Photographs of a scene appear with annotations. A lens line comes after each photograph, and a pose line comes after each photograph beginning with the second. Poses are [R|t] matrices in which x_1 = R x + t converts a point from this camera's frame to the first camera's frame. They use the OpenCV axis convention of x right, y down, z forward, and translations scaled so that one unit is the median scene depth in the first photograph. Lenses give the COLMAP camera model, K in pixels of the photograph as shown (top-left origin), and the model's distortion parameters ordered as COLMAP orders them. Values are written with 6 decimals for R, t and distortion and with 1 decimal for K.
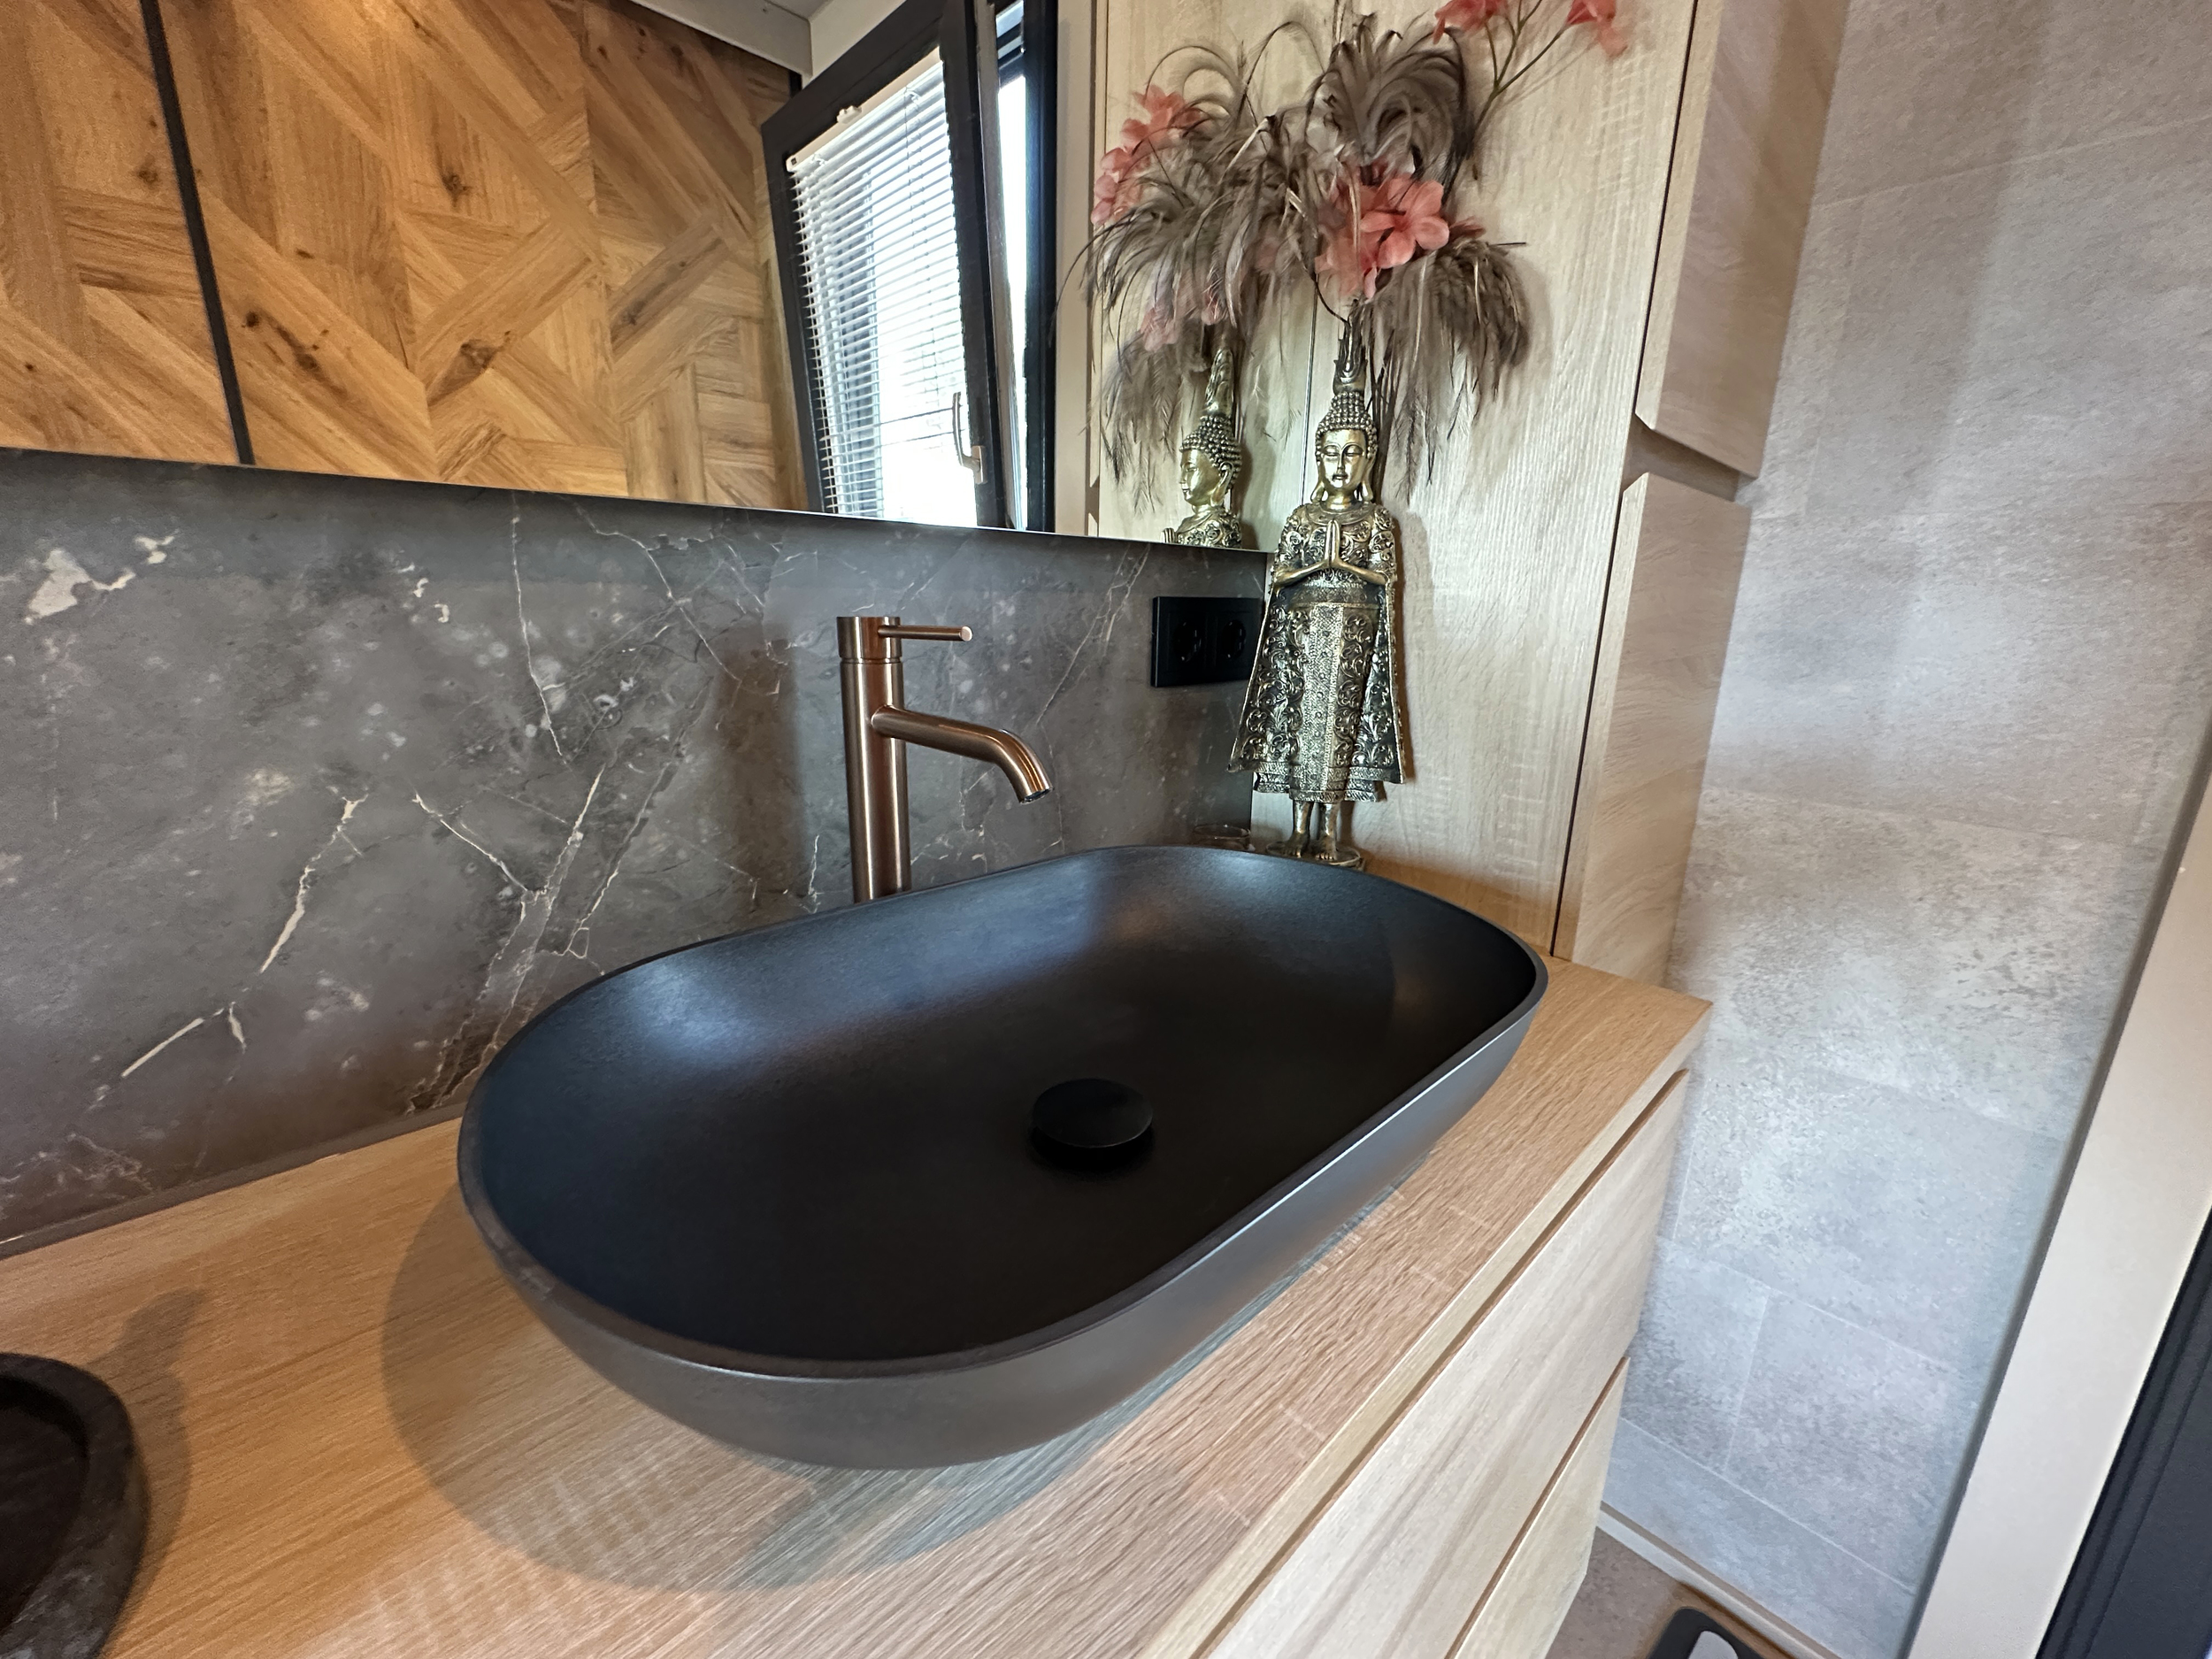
lens RADIAL K [[886.1, 0, 1113.2], [0, 886.1, 835.4], [0, 0, 1]] dist [-0.009120, -0.000599]
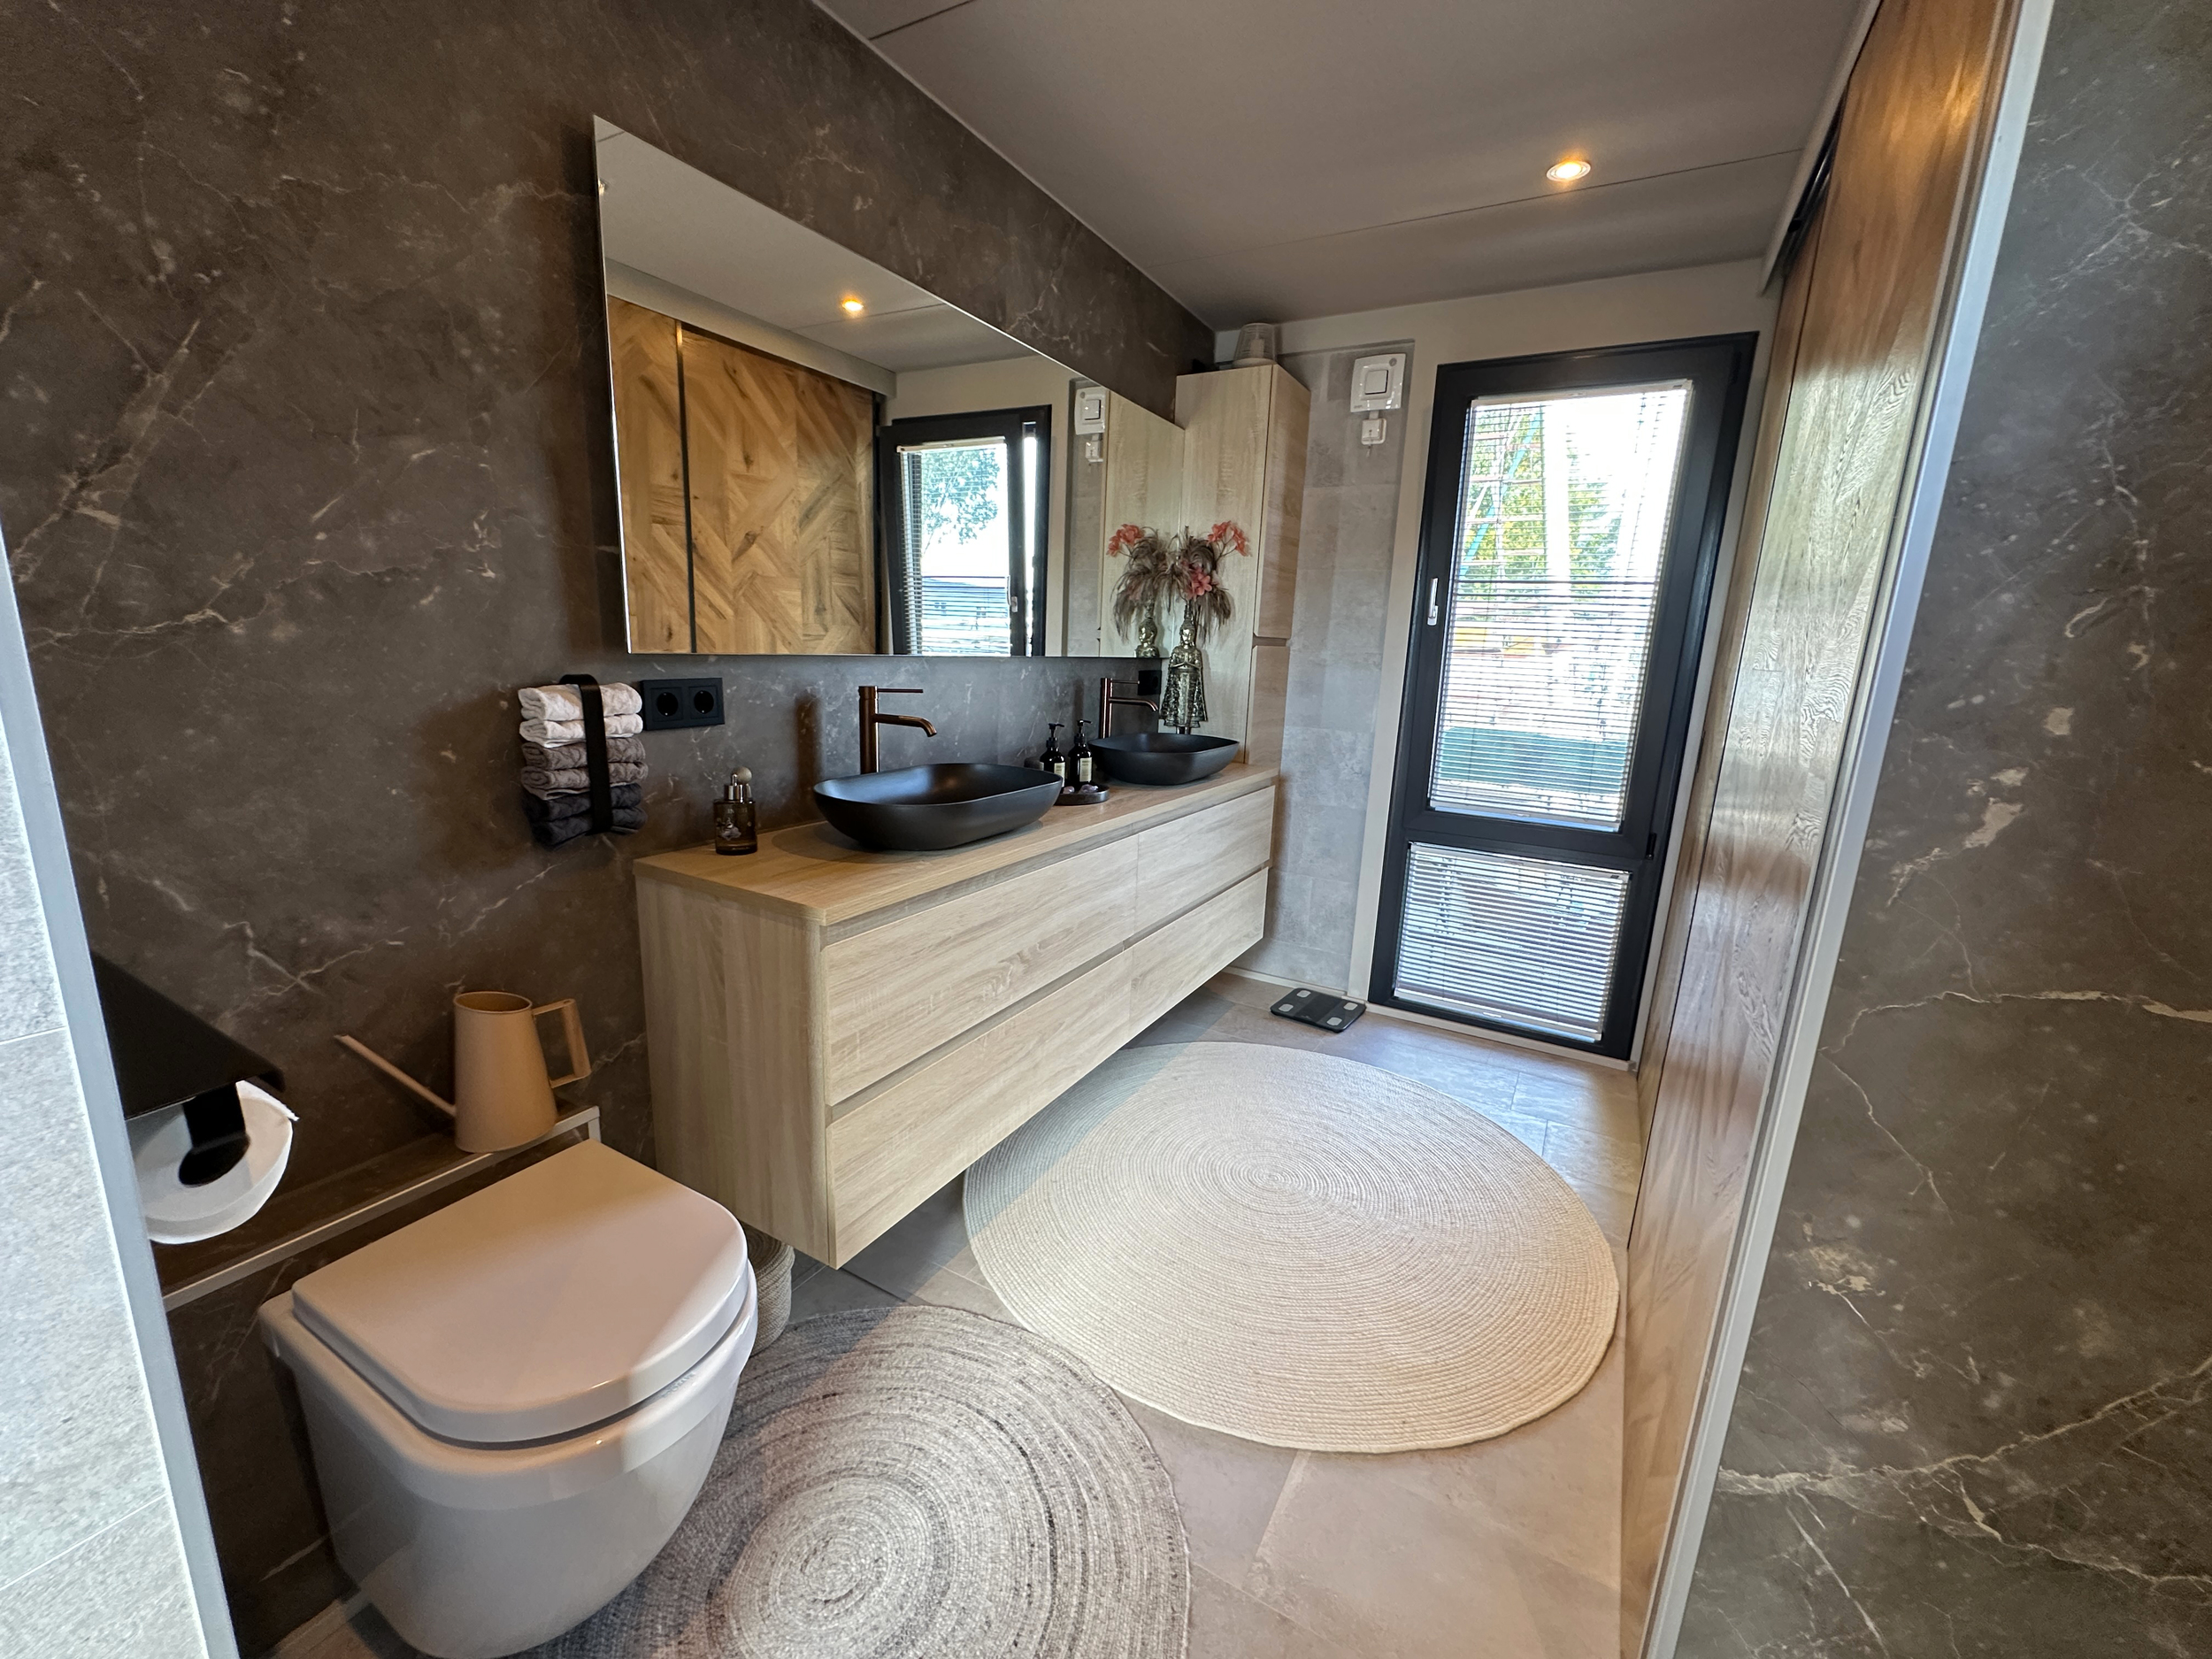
lens RADIAL K [[886.1, 0, 1103.7], [0, 886.1, 831.9], [0, 0, 1]] dist [-0.009120, -0.000599]
pose [[0.958034, -0.039116, 0.283974, -1.016262], [0.051048, 0.998092, -0.034735, 0.451457], [-0.282074, 0.047774, 0.958202, -2.132324]]
